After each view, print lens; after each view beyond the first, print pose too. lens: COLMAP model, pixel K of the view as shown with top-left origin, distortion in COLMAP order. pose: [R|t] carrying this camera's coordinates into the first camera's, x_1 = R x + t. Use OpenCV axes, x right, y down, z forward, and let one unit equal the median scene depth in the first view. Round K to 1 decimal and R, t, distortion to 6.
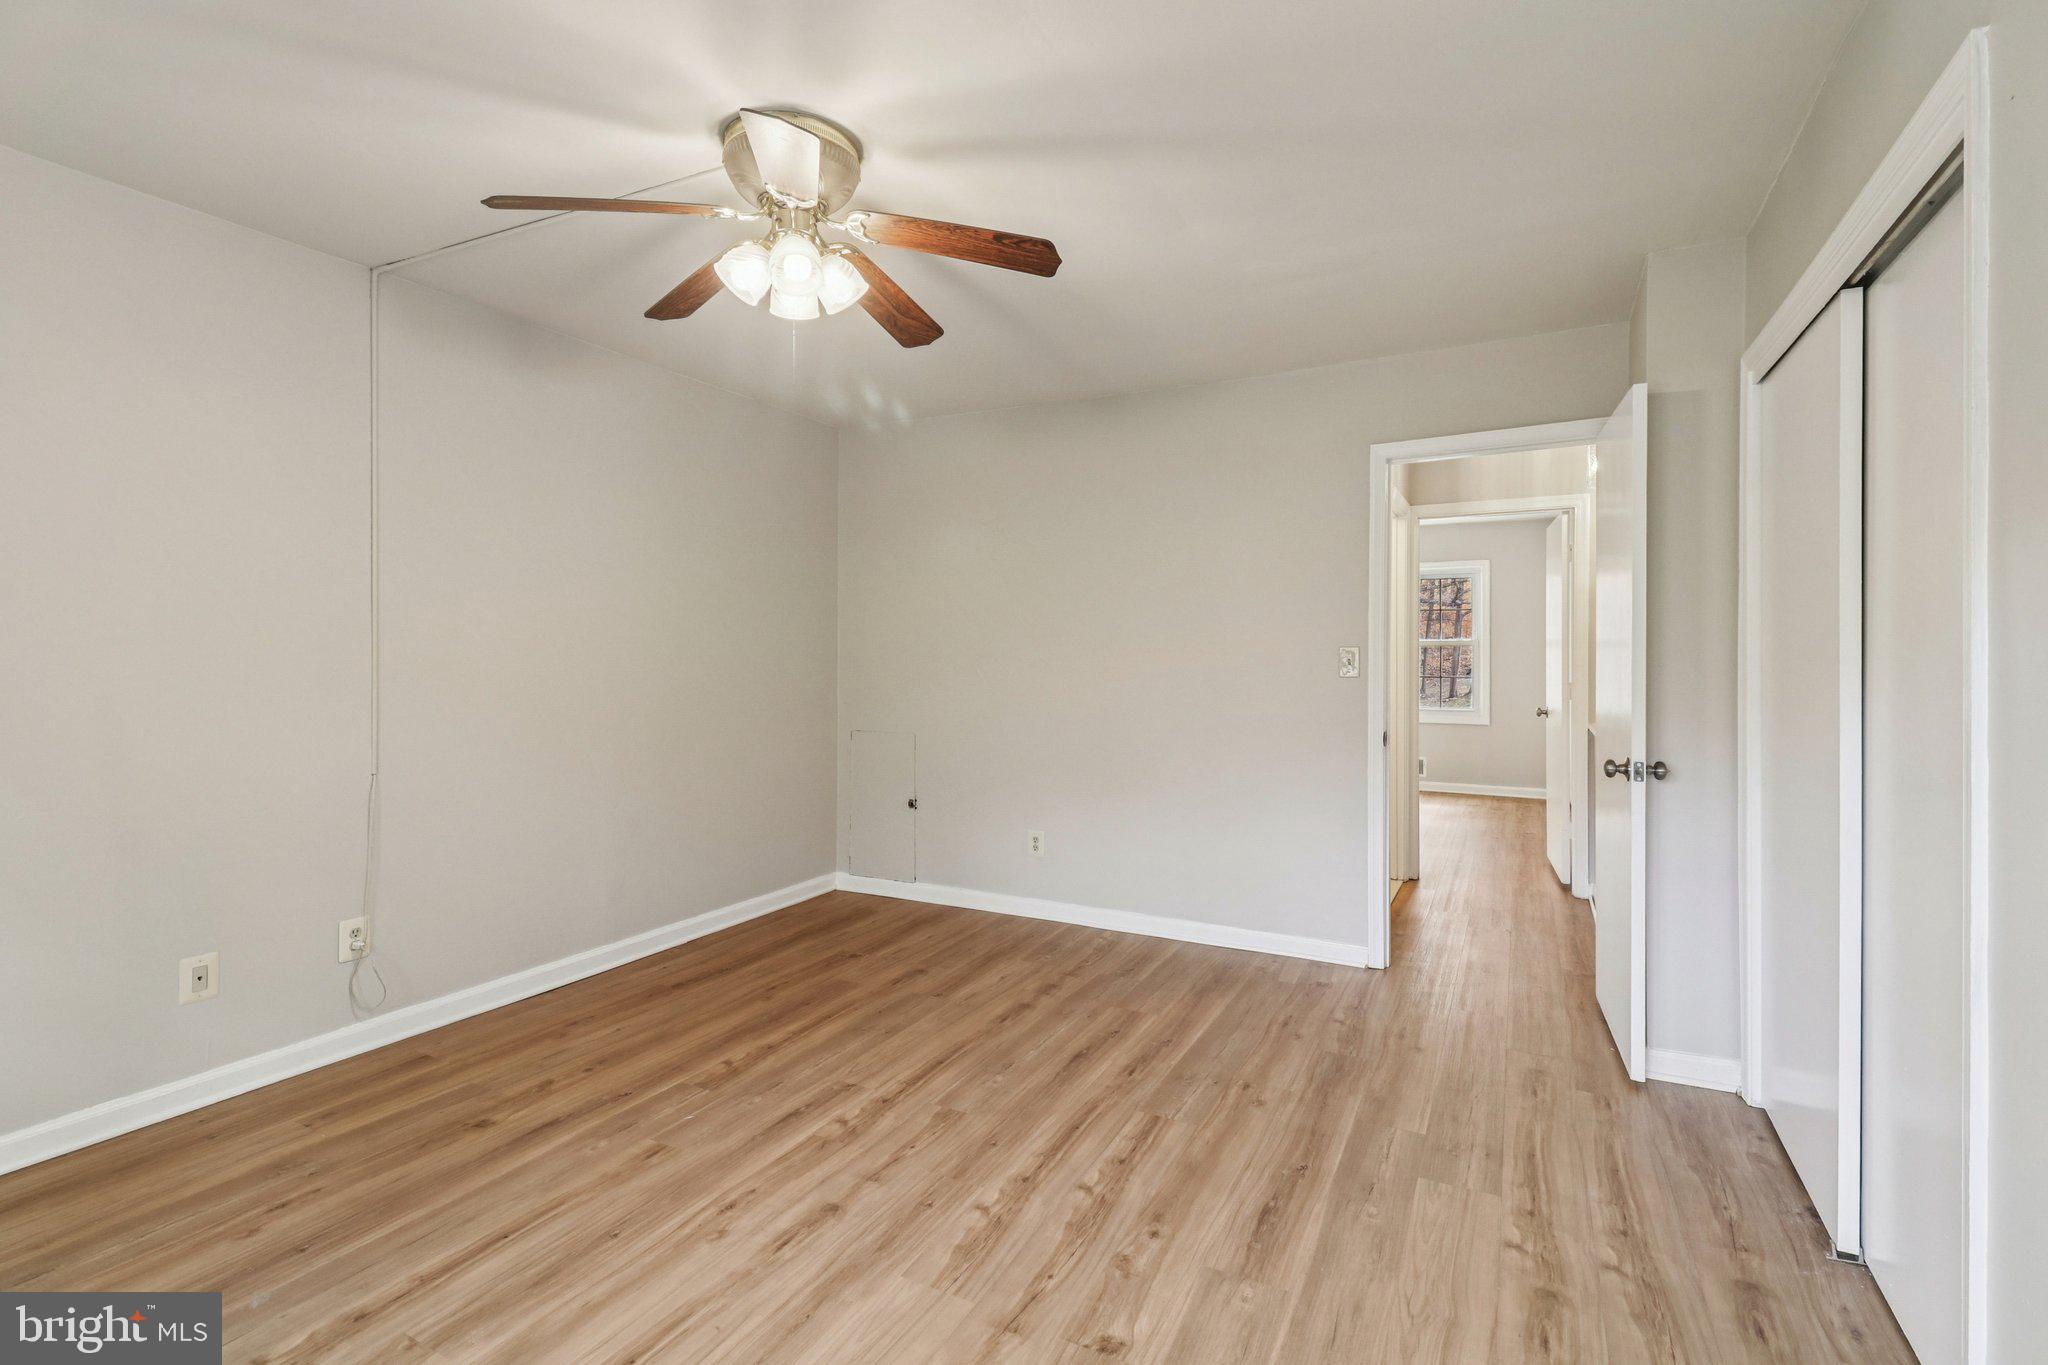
lens RADIAL K [[959.6, 0, 1012.2], [0, 959.6, 658.3], [0, 0, 1]] dist [0.026161, -0.015309]
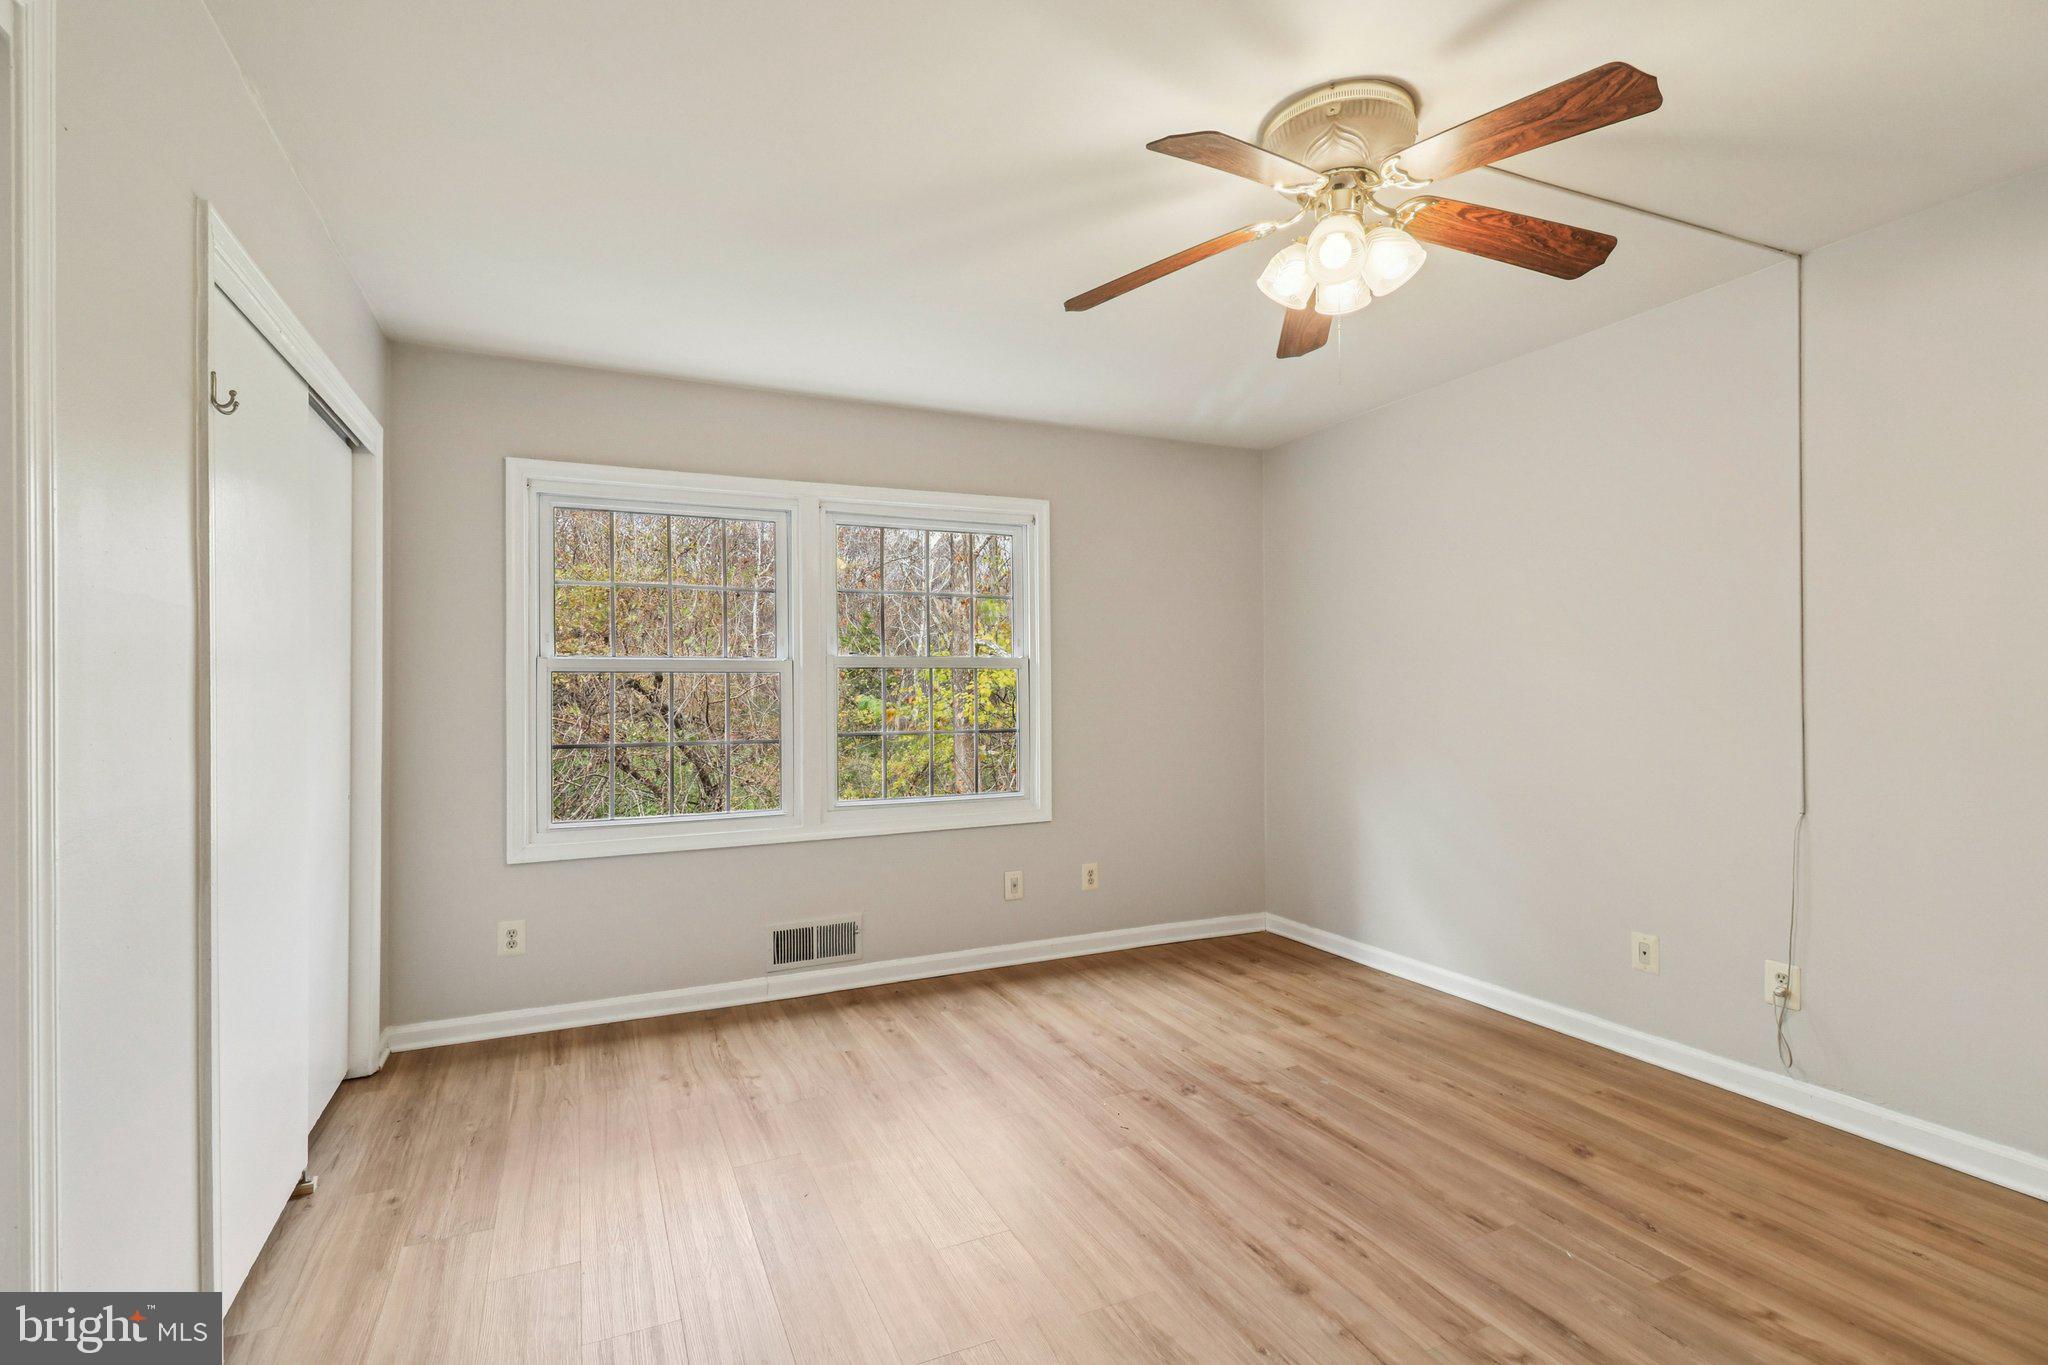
lens RADIAL K [[945.0, 0, 1024.0], [0, 945.0, 682.5], [0, 0, 1]] dist [0.023042, -0.014926]
pose [[-0.600739, -0.003833, -0.799436, 0.593150], [0.004093, 0.999961, -0.007870, 0.001472], [0.799435, -0.008000, -0.600700, 1.147055]]
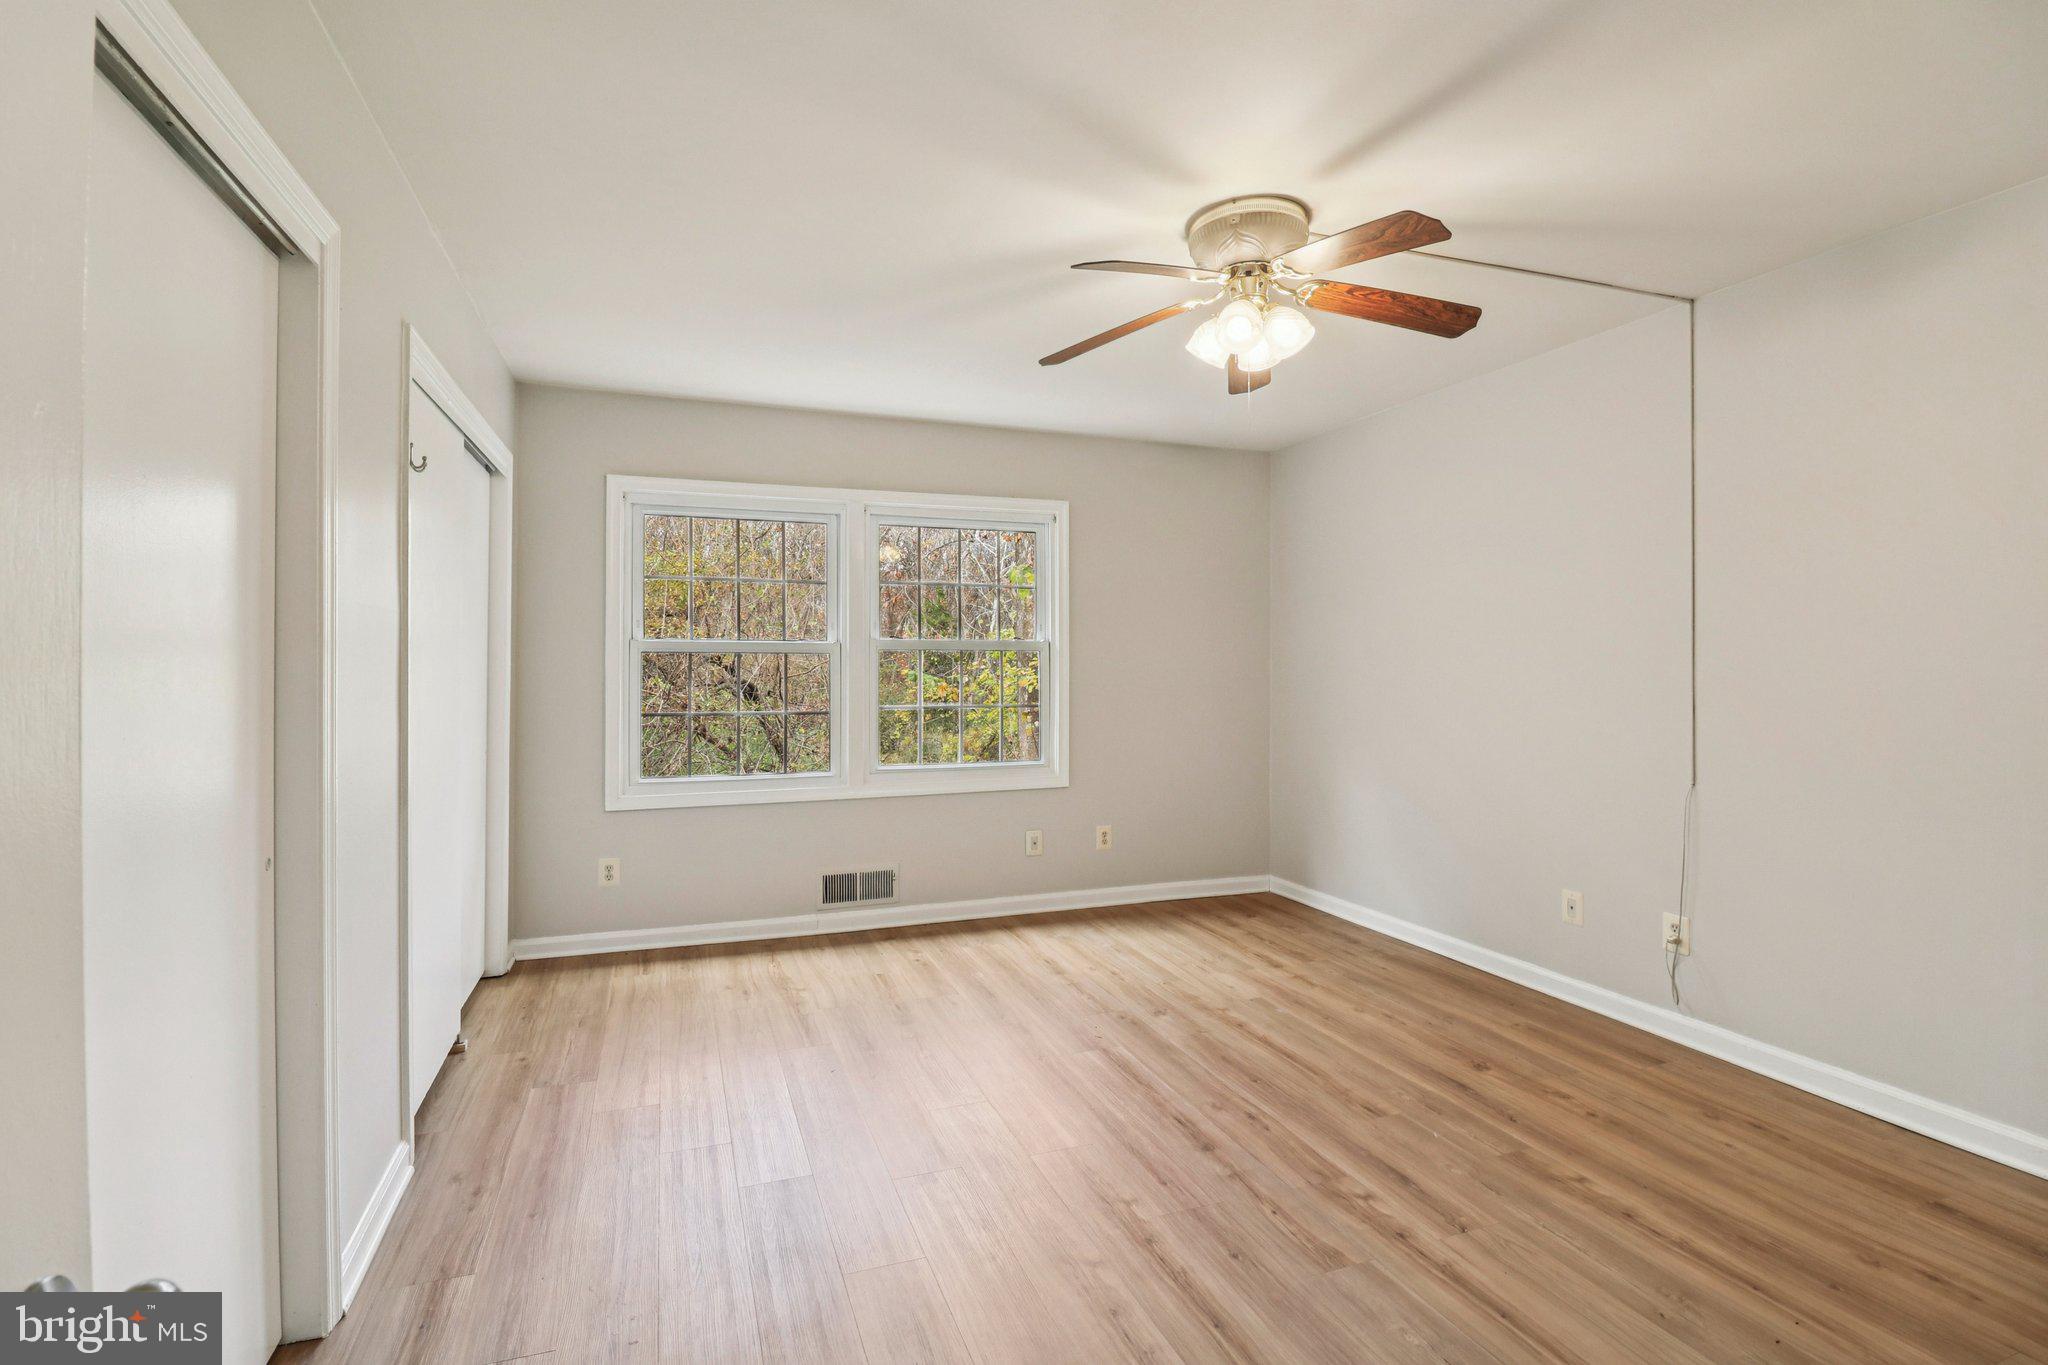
lens RADIAL K [[943.8, 0, 1022.3], [0, 943.8, 661.2], [0, 0, 1]] dist [-0.002308, -0.013695]
pose [[-0.663489, -0.006963, -0.748154, 0.692874], [-0.003983, 0.999975, -0.005775, -0.005151], [0.748175, -0.000852, -0.663501, 1.358556]]
